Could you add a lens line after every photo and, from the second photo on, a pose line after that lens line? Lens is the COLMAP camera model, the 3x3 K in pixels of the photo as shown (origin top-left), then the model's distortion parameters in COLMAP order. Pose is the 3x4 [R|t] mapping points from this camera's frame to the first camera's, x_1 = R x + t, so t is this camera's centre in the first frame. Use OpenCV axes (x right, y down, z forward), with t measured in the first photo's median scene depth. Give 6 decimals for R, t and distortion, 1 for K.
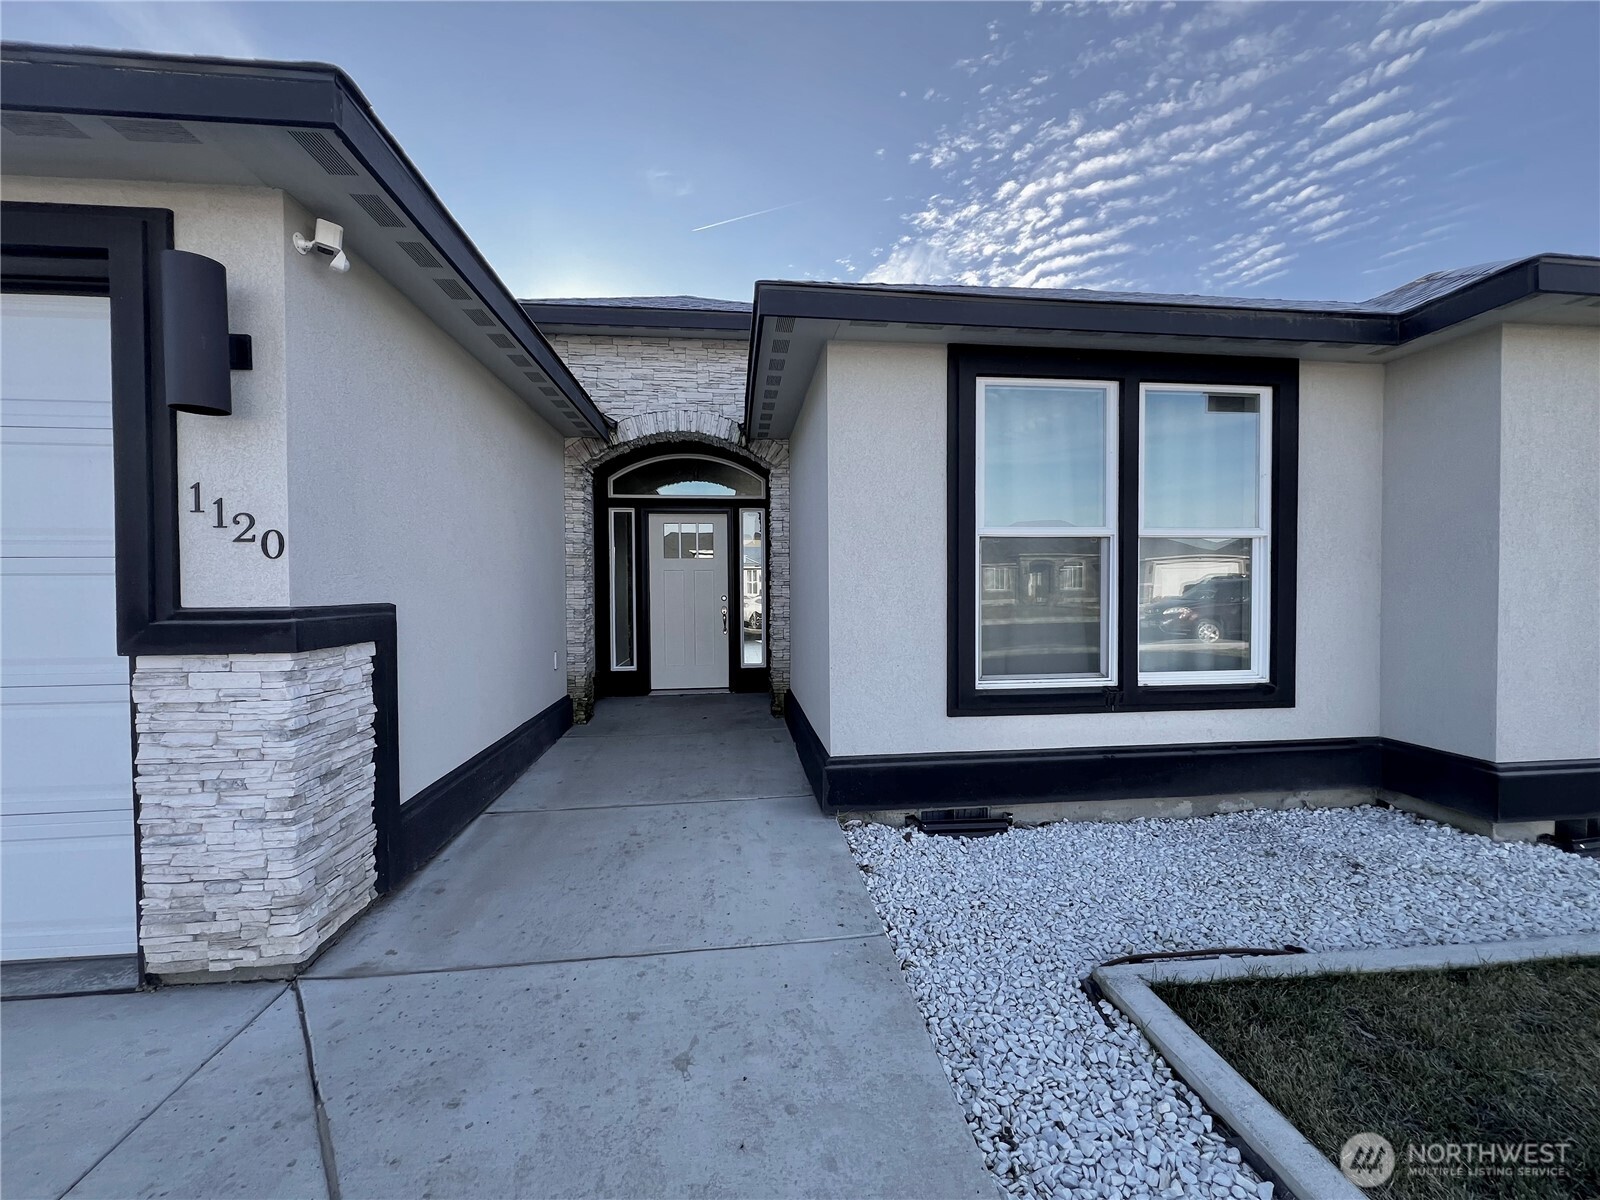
lens RADIAL K [[641.6, 0, 798.7], [0, 641.6, 599.3], [0, 0, 1]] dist [0.000127, -0.000054]
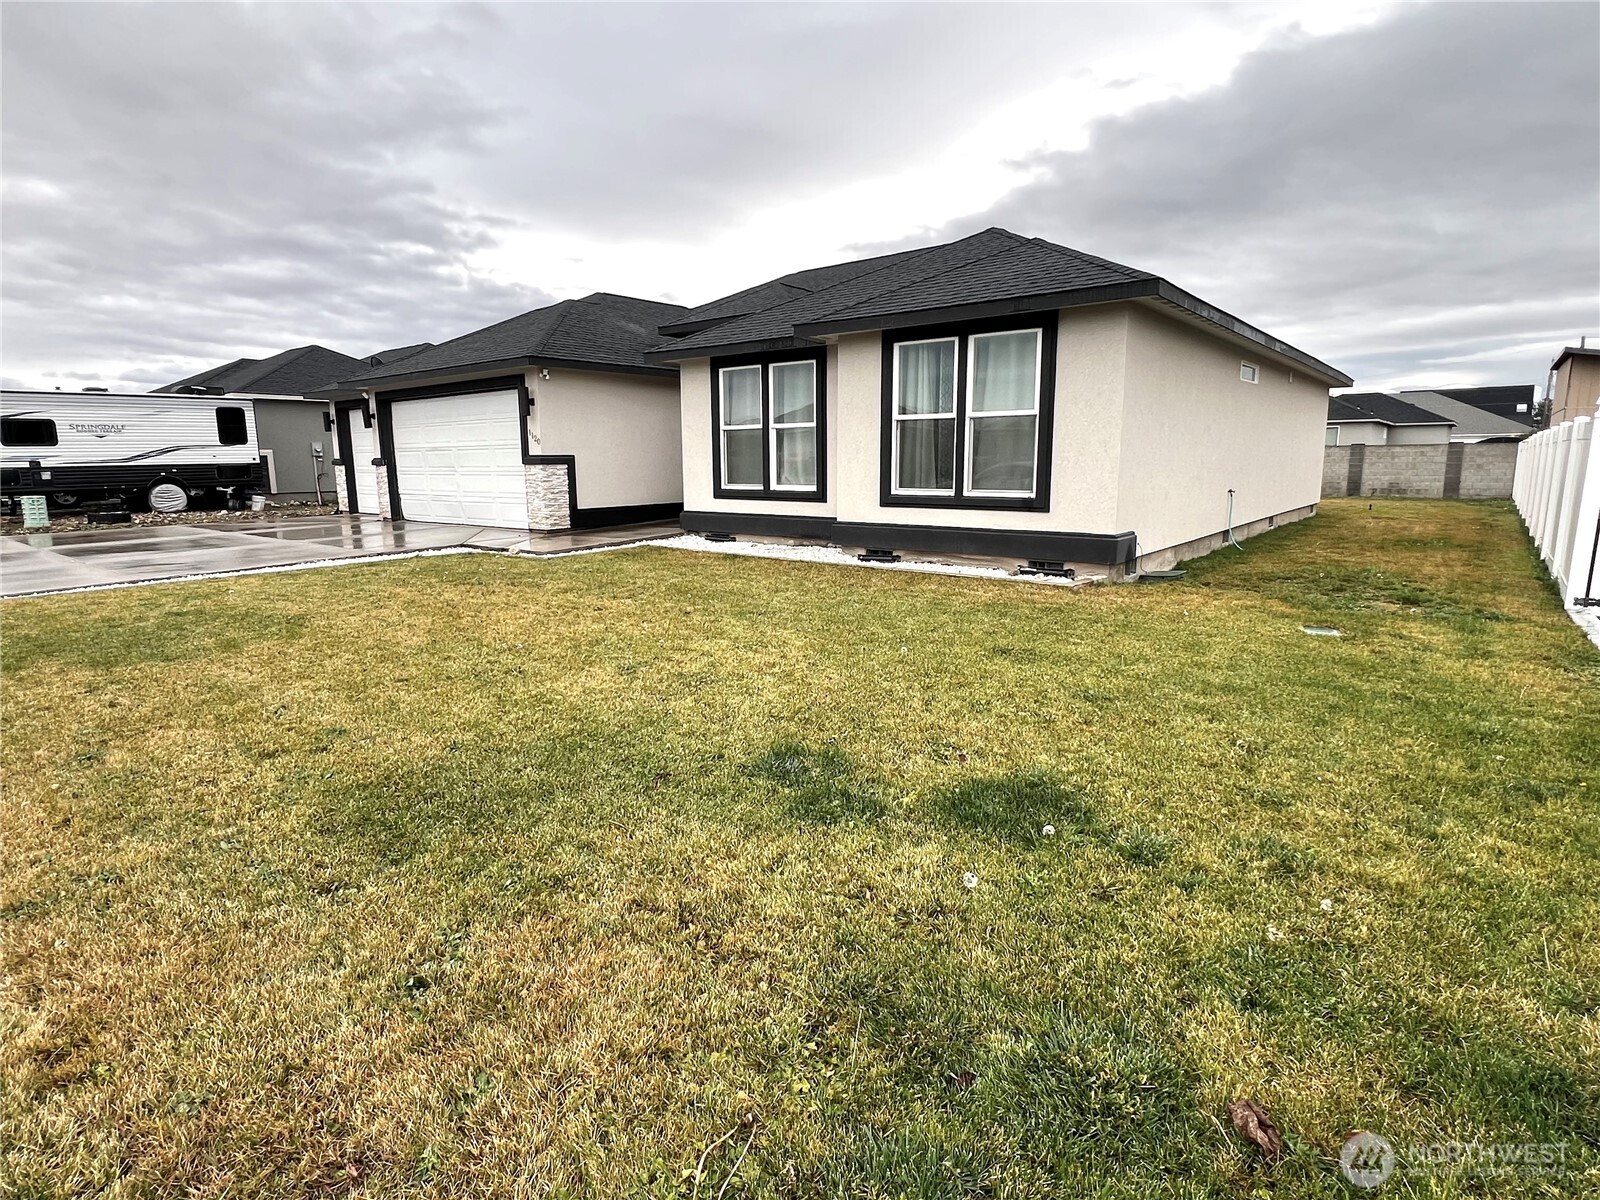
lens RADIAL K [[838.0, 0, 801.1], [0, 838.0, 599.0], [0, 0, 1]] dist [0.000885, 0.000036]
pose [[0.711259, 0.120673, -0.692494, 4.300799], [-0.009426, 0.986703, 0.162260, 0.033733], [0.702866, -0.108881, 0.702939, -1.838172]]
